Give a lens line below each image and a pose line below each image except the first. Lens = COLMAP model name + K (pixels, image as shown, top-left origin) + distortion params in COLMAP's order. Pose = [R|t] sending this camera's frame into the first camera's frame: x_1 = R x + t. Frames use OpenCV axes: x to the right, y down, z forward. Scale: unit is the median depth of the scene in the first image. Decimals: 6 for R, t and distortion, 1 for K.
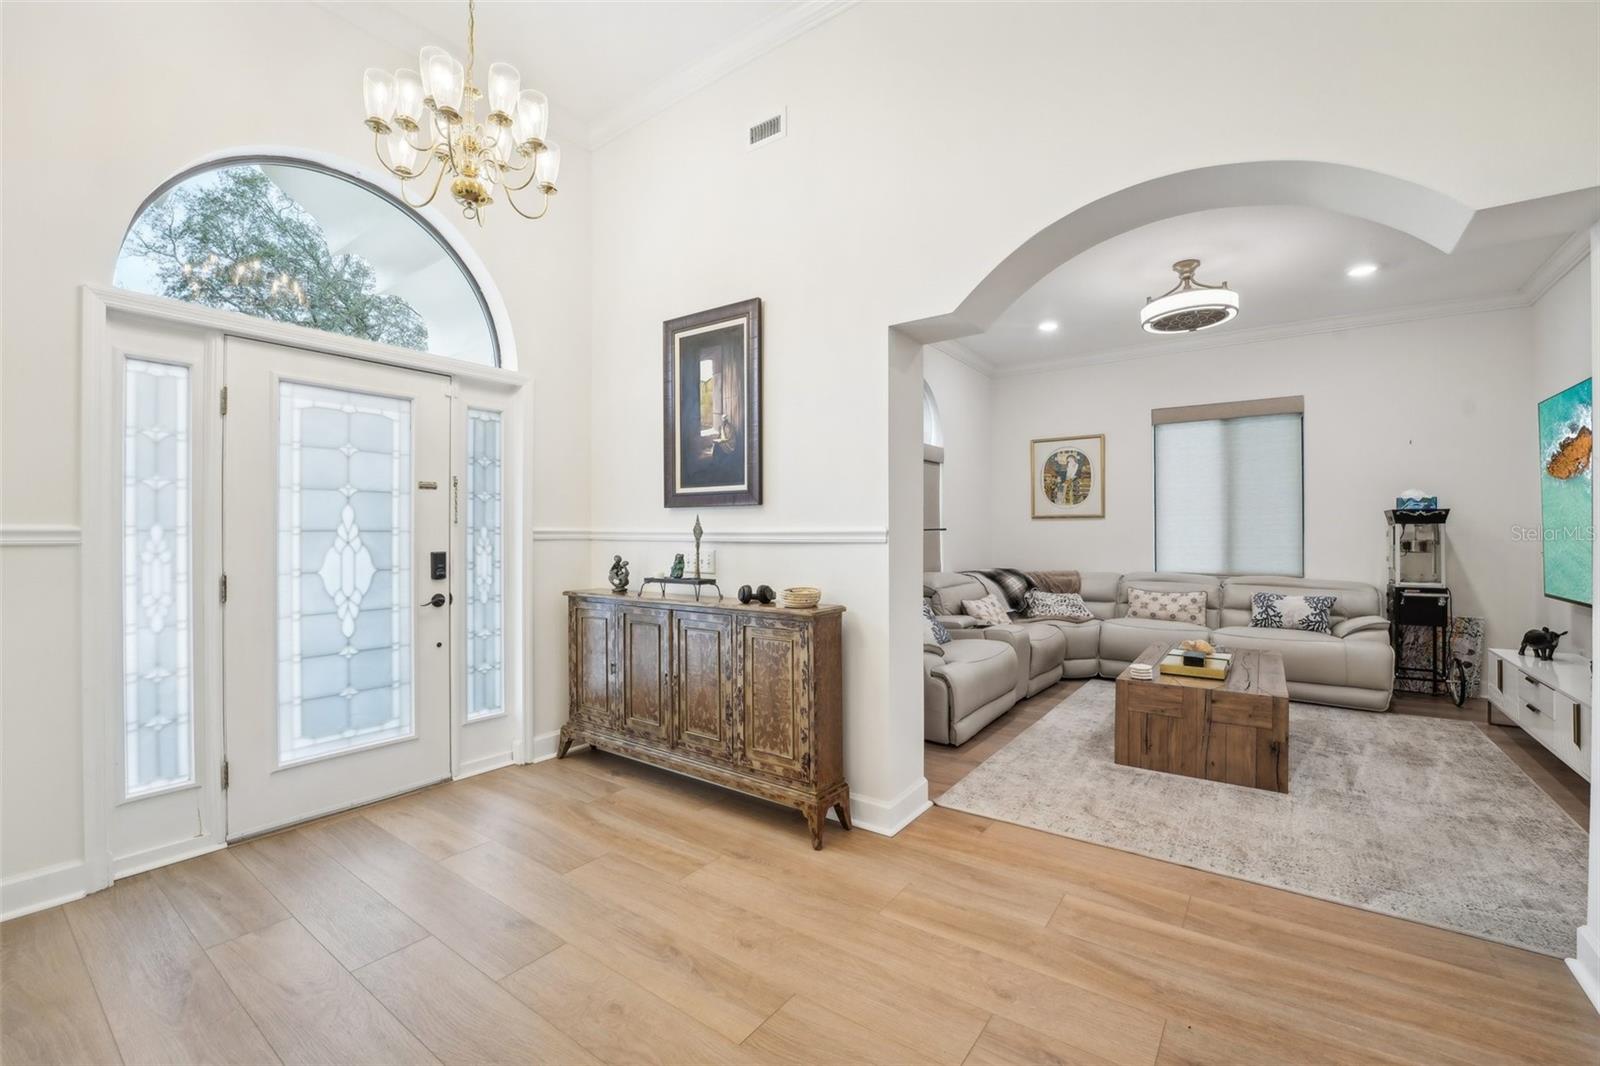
lens RADIAL K [[672.1, 0, 798.2], [0, 672.1, 545.3], [0, 0, 1]] dist [-0.036975, 0.008449]
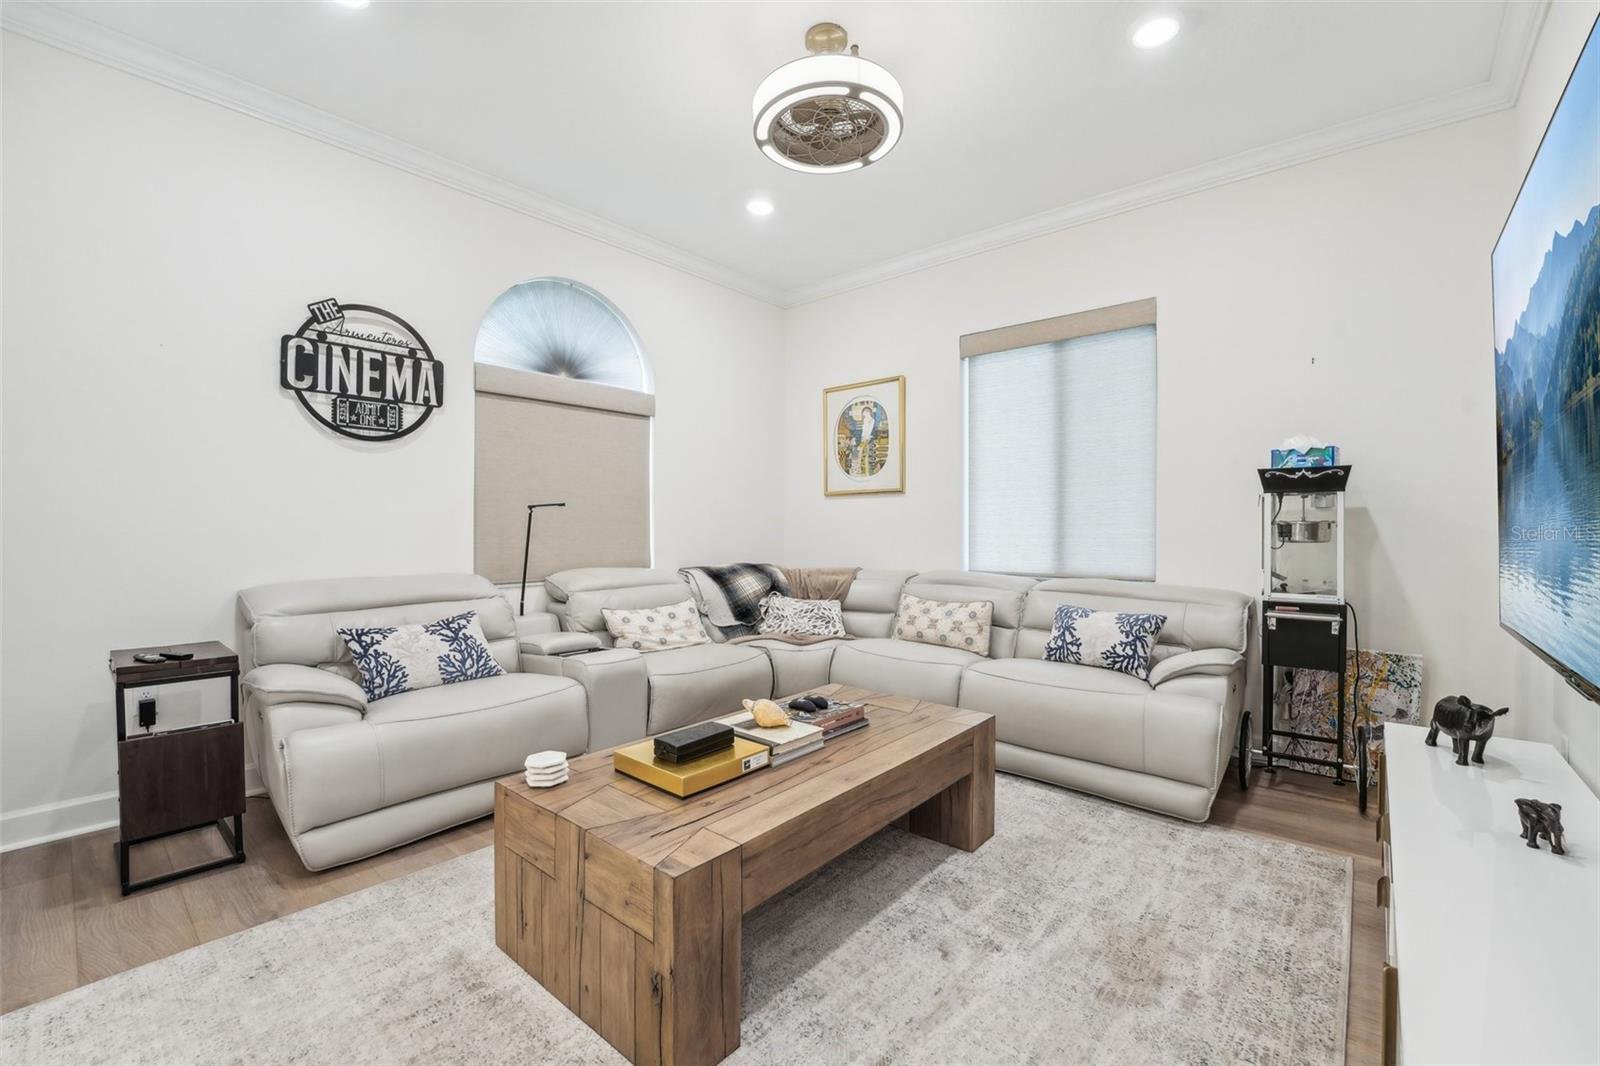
lens RADIAL K [[667.3, 0, 796.5], [0, 667.3, 550.0], [0, 0, 1]] dist [-0.027166, 0.000428]
pose [[0.996100, 0.005394, -0.088070, 0.530940], [-0.003810, 0.999828, 0.018133, 0.008641], [0.088153, -0.017727, 0.995949, 0.365763]]
